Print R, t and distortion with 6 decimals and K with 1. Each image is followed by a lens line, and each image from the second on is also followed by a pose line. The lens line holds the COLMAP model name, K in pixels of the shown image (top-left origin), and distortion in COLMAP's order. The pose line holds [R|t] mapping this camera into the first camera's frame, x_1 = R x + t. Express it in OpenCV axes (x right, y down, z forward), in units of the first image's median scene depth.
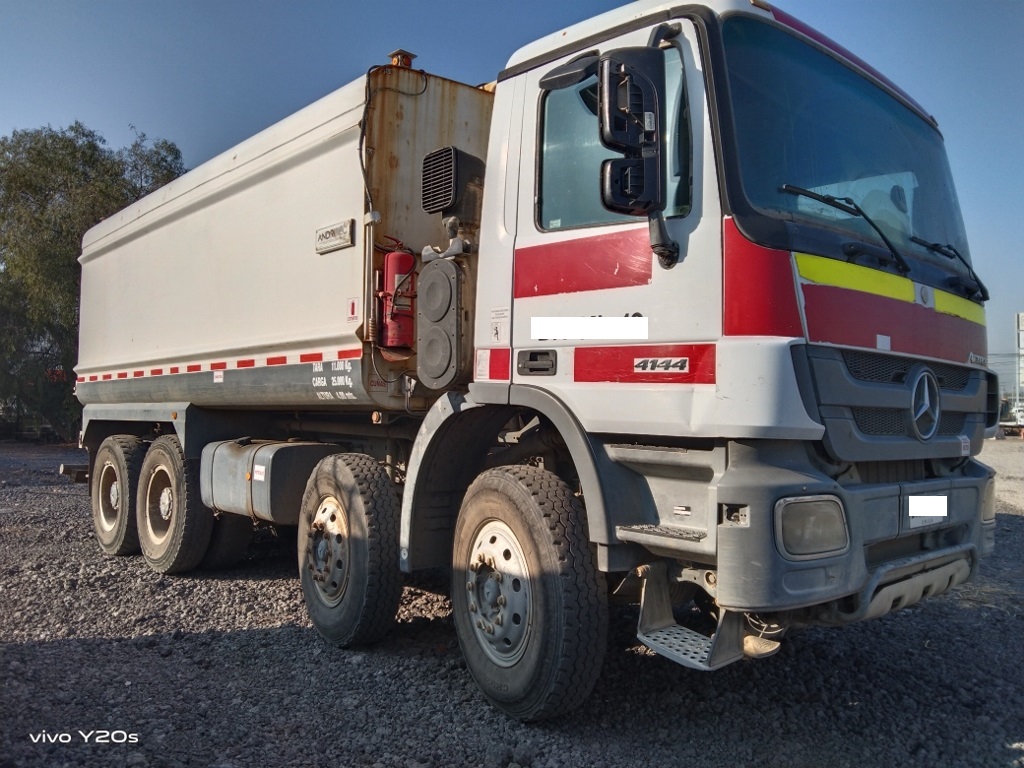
lens RADIAL K [[836.6, 0, 472.2], [0, 836.6, 408.2], [0, 0, 1]] dist [0.052540, -0.179485]
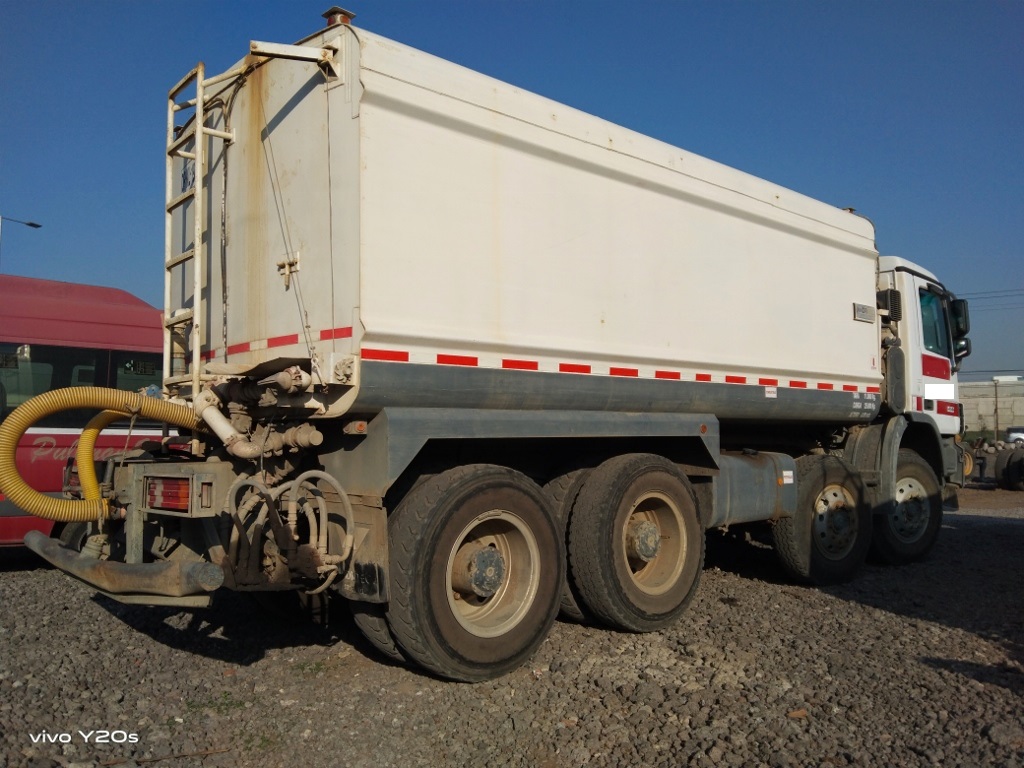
lens RADIAL K [[836.6, 0, 472.2], [0, 836.6, 408.2], [0, 0, 1]] dist [0.052540, -0.179485]
pose [[-0.005228, 0.037032, 0.999300, -1.496693], [0.006807, 0.999292, -0.036996, 0.021956], [-0.999963, 0.006609, -0.005477, 1.515862]]
